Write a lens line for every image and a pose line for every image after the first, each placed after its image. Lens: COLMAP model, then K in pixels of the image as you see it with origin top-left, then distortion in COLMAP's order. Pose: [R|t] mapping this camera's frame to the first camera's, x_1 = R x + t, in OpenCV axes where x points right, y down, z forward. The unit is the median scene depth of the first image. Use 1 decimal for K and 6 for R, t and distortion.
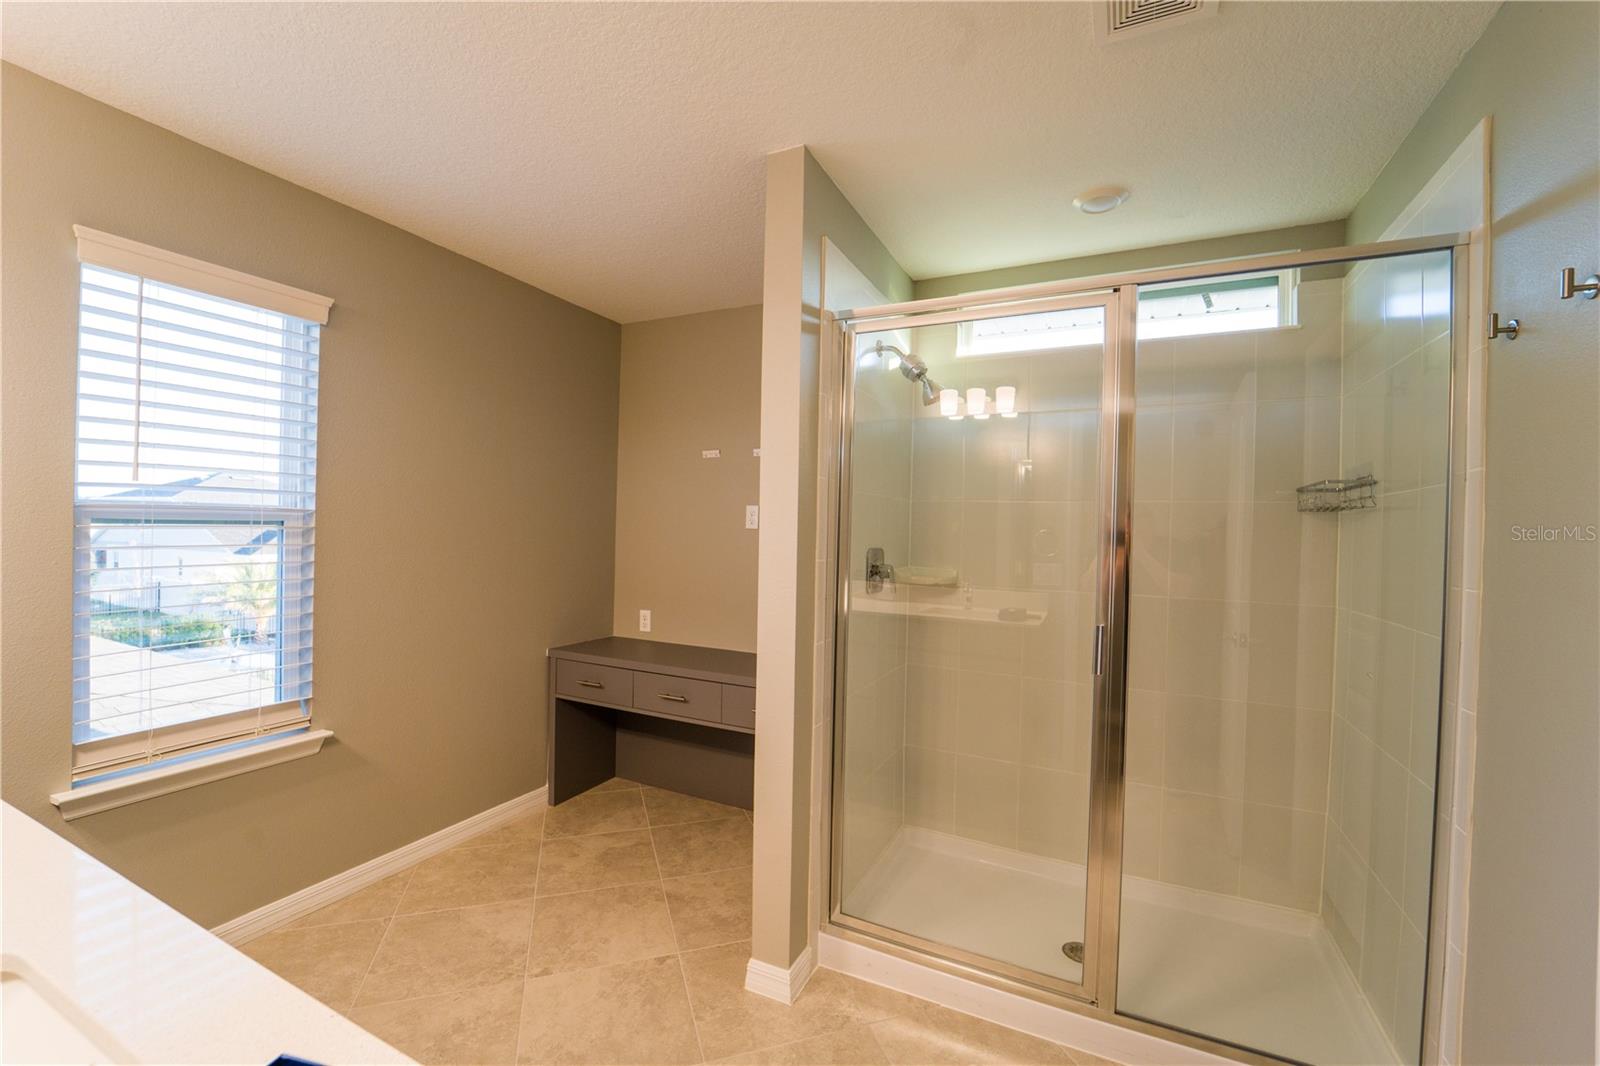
lens RADIAL K [[643.6, 0, 810.4], [0, 643.6, 534.6], [0, 0, 1]] dist [-0.025913, 0.002197]
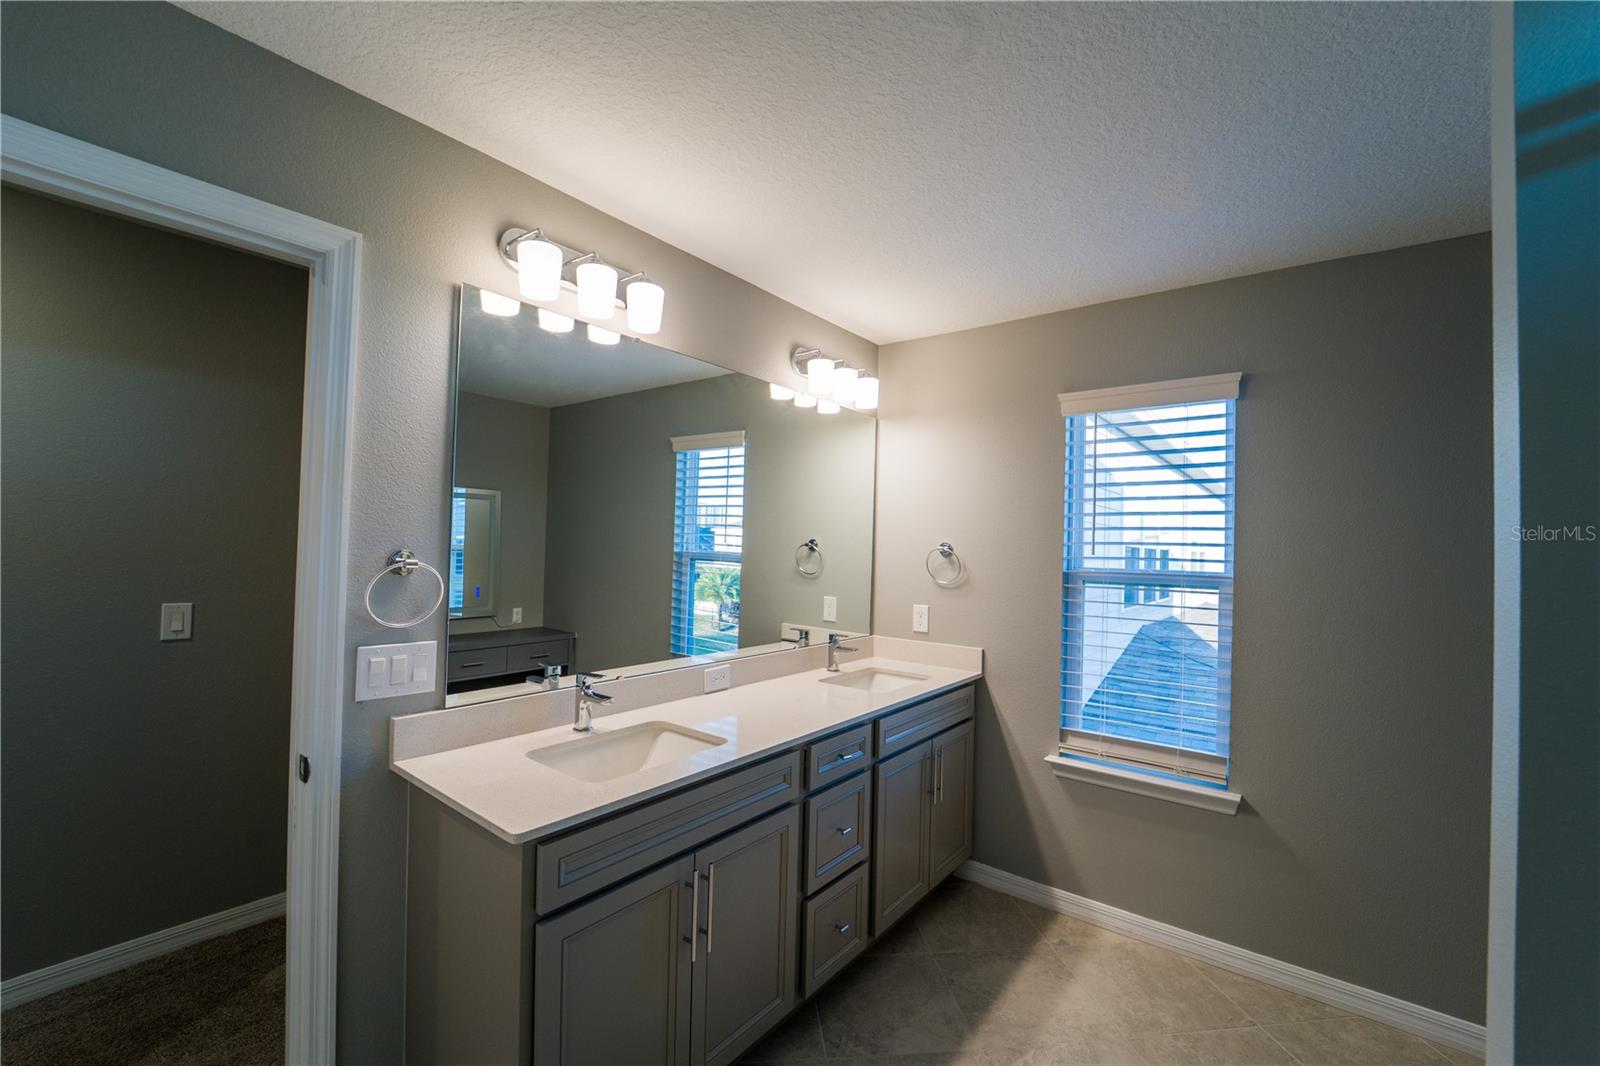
lens RADIAL K [[643.6, 0, 799.8], [0, 643.6, 531.2], [0, 0, 1]] dist [-0.025913, 0.002197]
pose [[-0.223743, -0.047617, -0.973484, 0.436037], [-0.035692, 0.998536, -0.040639, -0.051735], [0.973994, 0.025653, -0.225115, 0.585812]]
